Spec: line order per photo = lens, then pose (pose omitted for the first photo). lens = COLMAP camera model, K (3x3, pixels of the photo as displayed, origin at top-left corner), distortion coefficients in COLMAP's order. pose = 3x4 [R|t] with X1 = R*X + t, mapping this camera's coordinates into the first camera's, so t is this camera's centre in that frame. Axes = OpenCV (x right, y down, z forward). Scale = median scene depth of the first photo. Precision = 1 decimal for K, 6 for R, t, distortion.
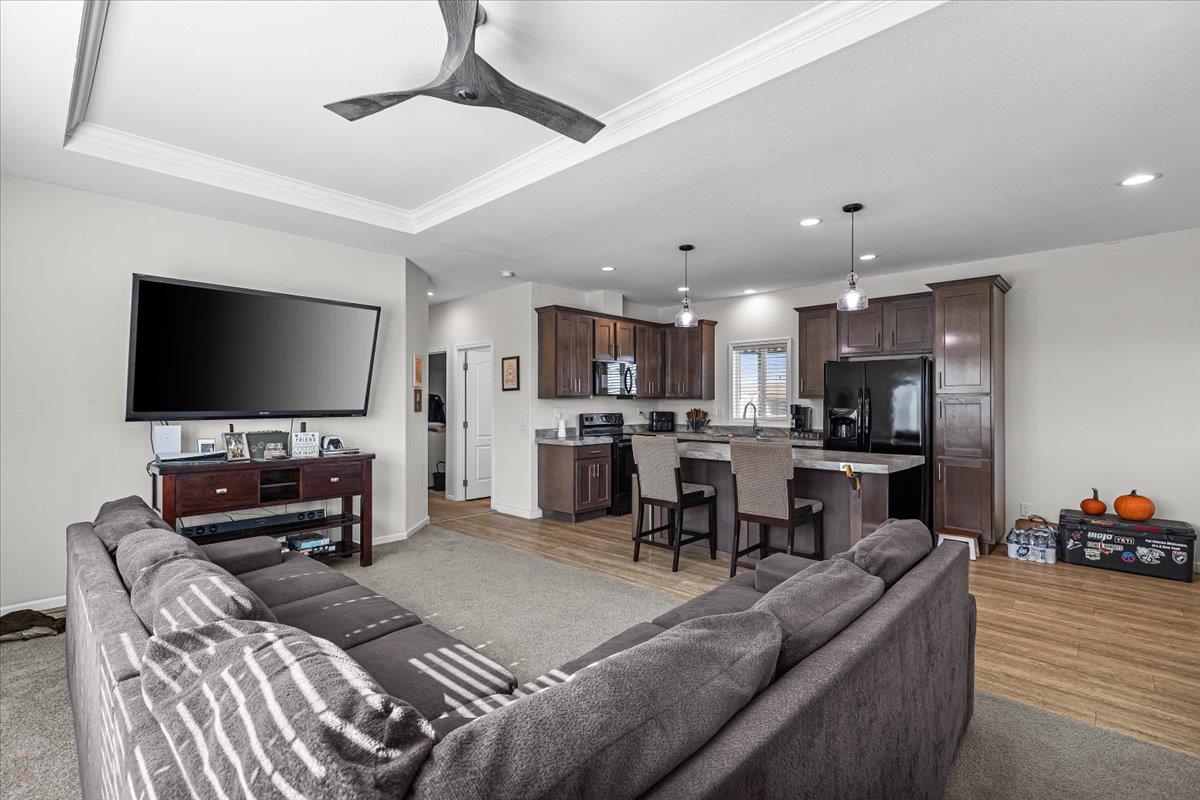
lens RADIAL K [[543.5, 0, 600.4], [0, 543.5, 404.3], [0, 0, 1]] dist [0.001109, -0.000114]
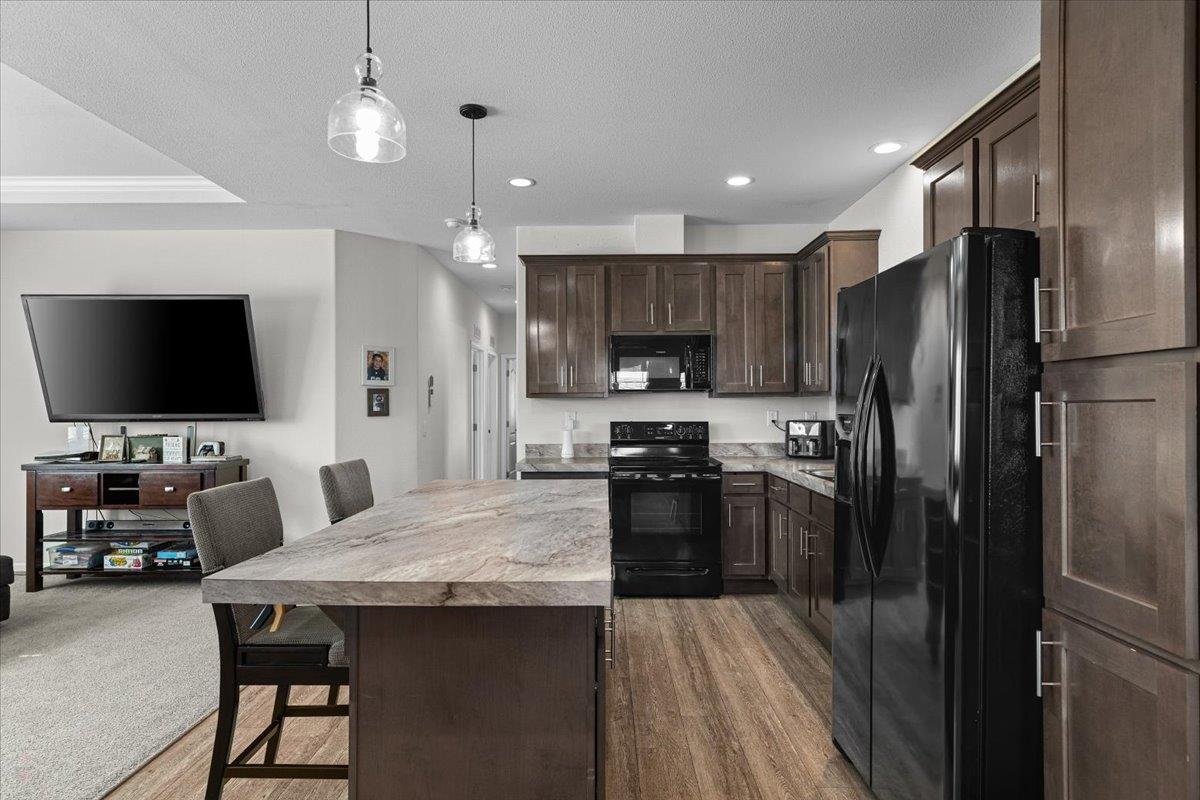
lens RADIAL K [[688.5, 0, 600.6], [0, 688.5, 402.8], [0, 0, 1]] dist [0.015348, -0.000597]
pose [[0.673135, -0.005556, -0.739499, 0.717456], [0.001591, 0.999980, -0.006066, 0.000541], [0.739518, 0.002906, 0.673131, 0.613697]]
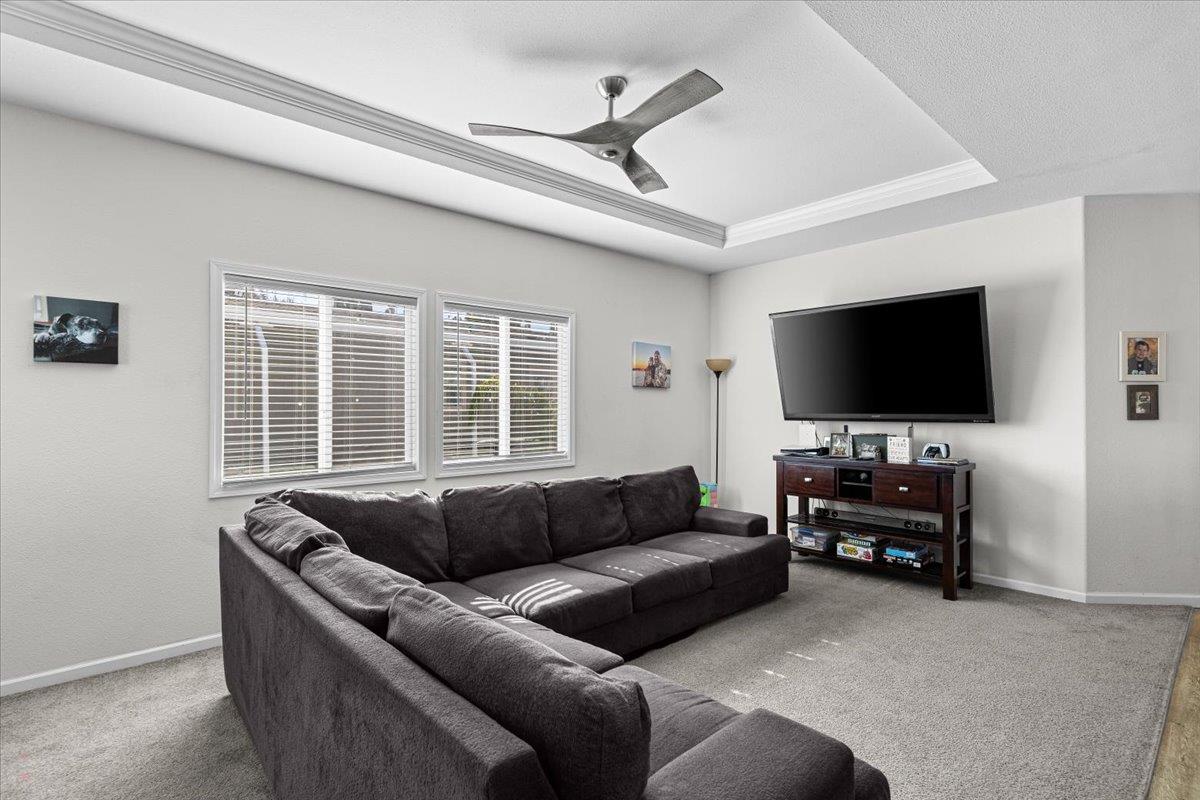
lens RADIAL K [[584.6, 0, 595.5], [0, 584.6, 403.6], [0, 0, 1]] dist [-0.000196, -0.000076]
pose [[-0.088057, -0.006666, -0.996093, 0.454380], [-0.001547, 0.999977, -0.006555, 0.000122], [0.996114, 0.000963, -0.088065, 0.460772]]
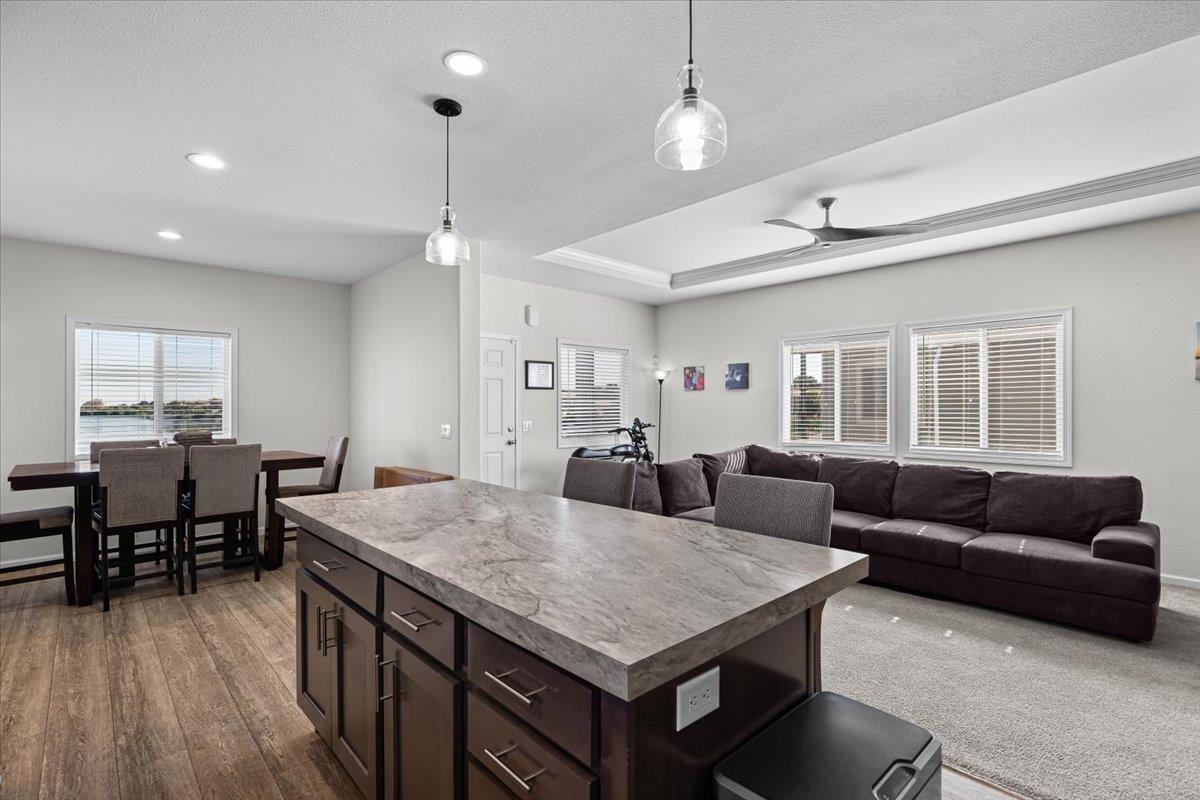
lens RADIAL K [[543.5, 0, 600.4], [0, 543.5, 404.3], [0, 0, 1]] dist [0.001109, -0.000114]
pose [[-0.997934, -0.000264, 0.064252, 0.183329], [-0.000368, 0.999999, -0.001613, -0.001913], [-0.064252, -0.001633, -0.997932, 1.262658]]
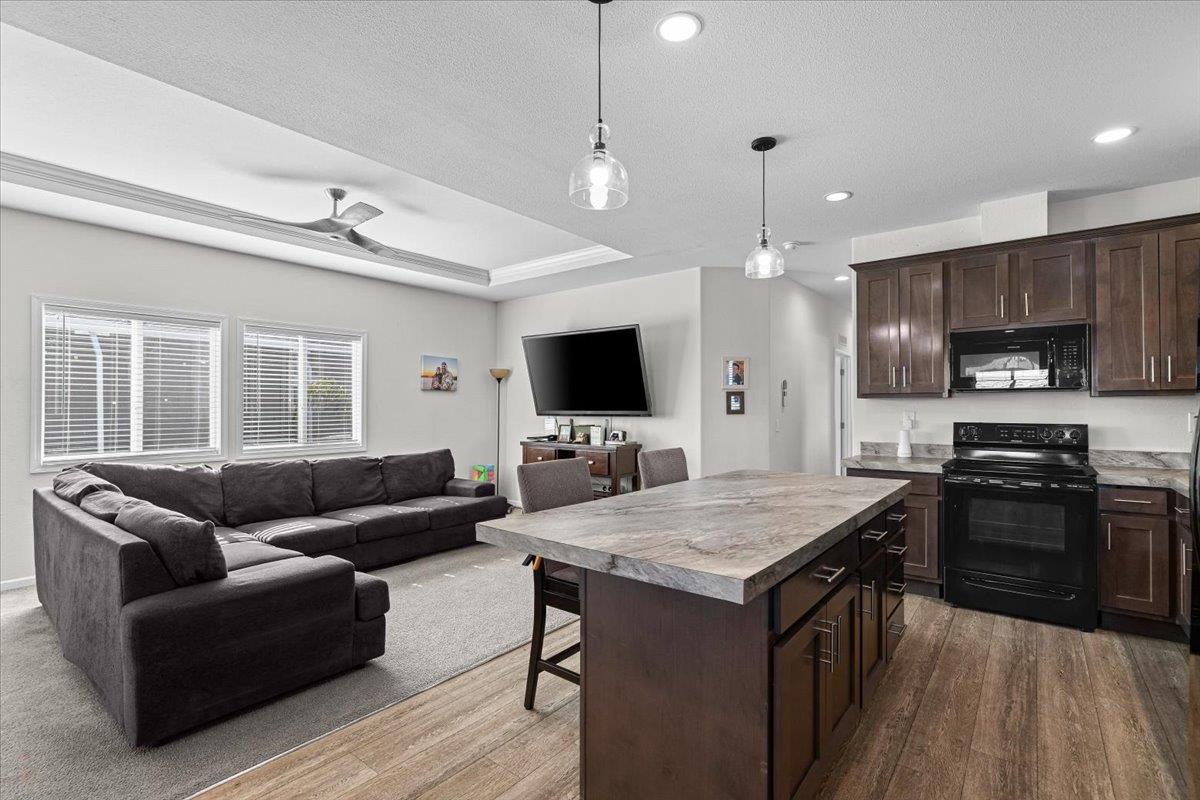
lens RADIAL K [[562.0, 0, 595.8], [0, 562.0, 403.7], [0, 0, 1]] dist [0.000489, 0.000319]
pose [[0.079914, -0.006136, -0.996783, 0.736161], [-0.002206, 0.999978, -0.006333, 0.001950], [0.996799, 0.002705, 0.079899, 0.737902]]
